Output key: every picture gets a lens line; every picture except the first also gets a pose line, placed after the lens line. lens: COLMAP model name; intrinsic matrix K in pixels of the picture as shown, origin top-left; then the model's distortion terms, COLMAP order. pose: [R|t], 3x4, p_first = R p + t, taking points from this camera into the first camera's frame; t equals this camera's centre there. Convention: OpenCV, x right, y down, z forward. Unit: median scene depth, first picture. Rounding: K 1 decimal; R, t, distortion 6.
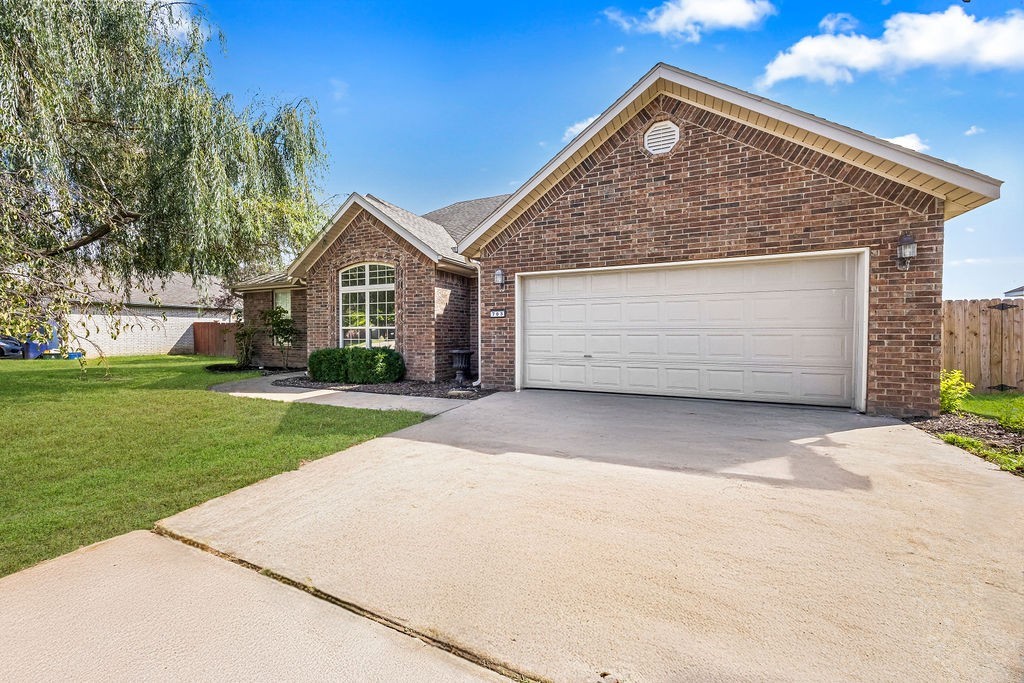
lens RADIAL K [[393.3, 0, 506.3], [0, 393.3, 340.3], [0, 0, 1]] dist [-0.000665, 0.000097]
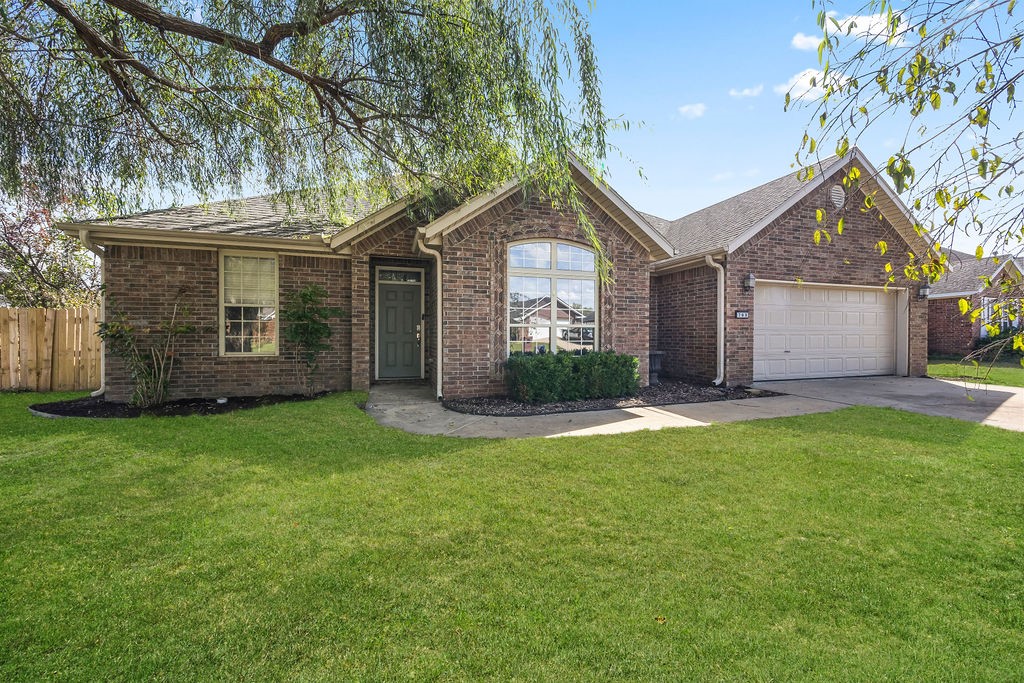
lens RADIAL K [[393.3, 0, 509.8], [0, 393.3, 337.3], [0, 0, 1]] dist [-0.000665, 0.000097]
pose [[0.722228, -0.005266, 0.691635, -1.306755], [0.010982, 0.999932, -0.003854, -0.010259], [-0.691568, 0.010379, 0.722237, 0.714558]]
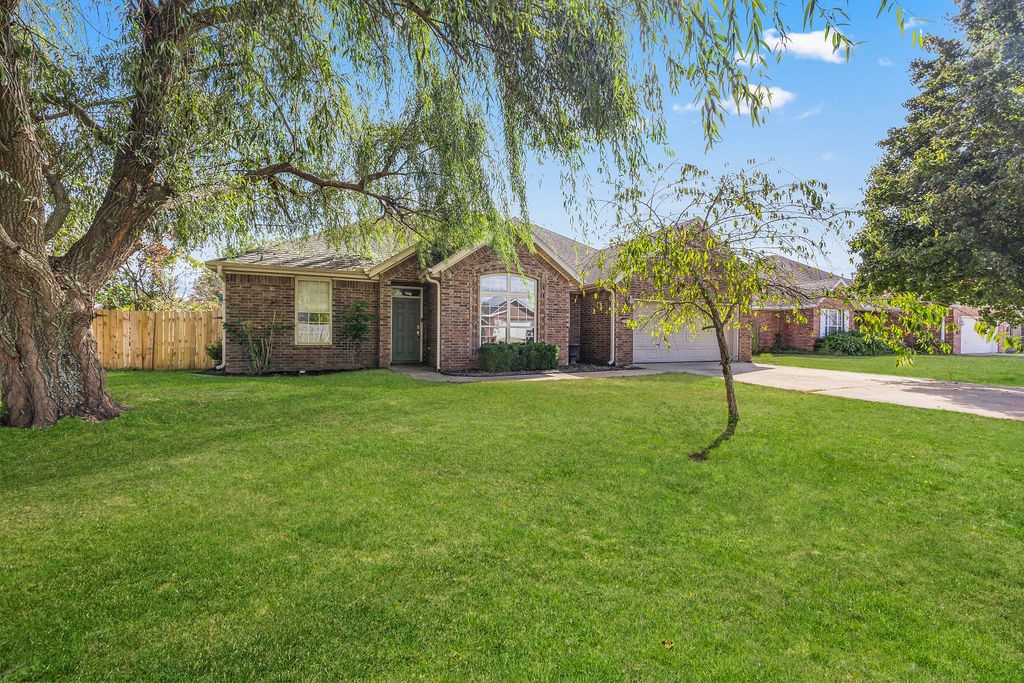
lens RADIAL K [[393.3, 0, 510.3], [0, 393.3, 343.4], [0, 0, 1]] dist [-0.000665, 0.000097]
pose [[0.657569, -0.011429, 0.753308, -1.769932], [0.005191, 0.999930, 0.010639, 0.009430], [-0.753377, -0.003085, 0.657582, 0.269412]]
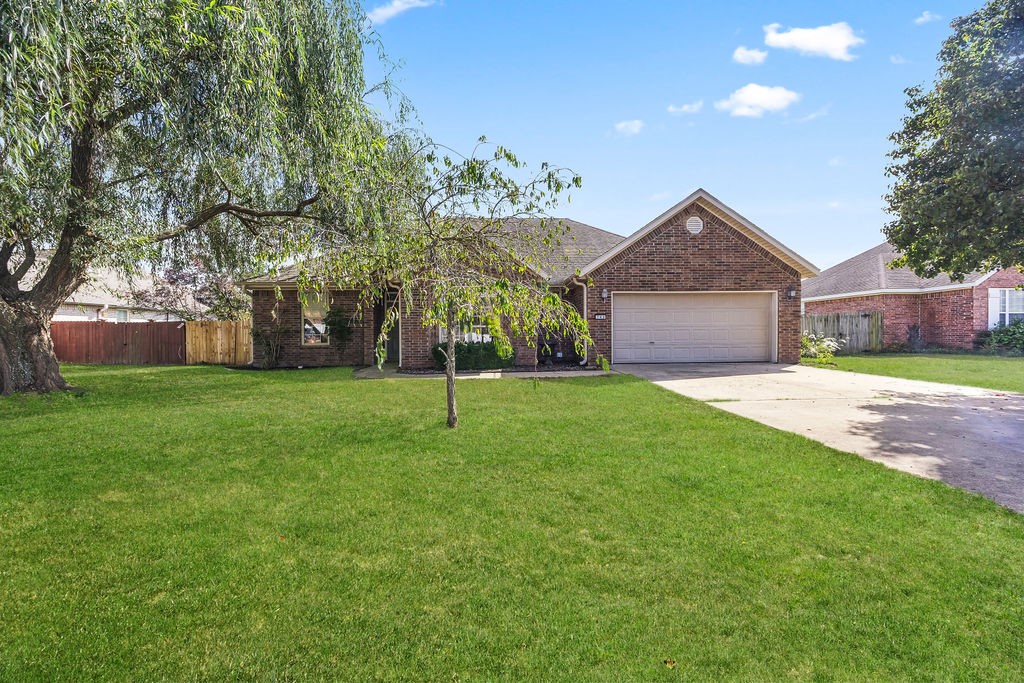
lens RADIAL K [[393.3, 0, 502.3], [0, 393.3, 336.6], [0, 0, 1]] dist [-0.000665, 0.000097]
pose [[0.885401, -0.010592, 0.464707, -1.168730], [0.017018, 0.999809, -0.009636, 0.020542], [-0.464517, 0.016440, 0.885412, -0.209343]]
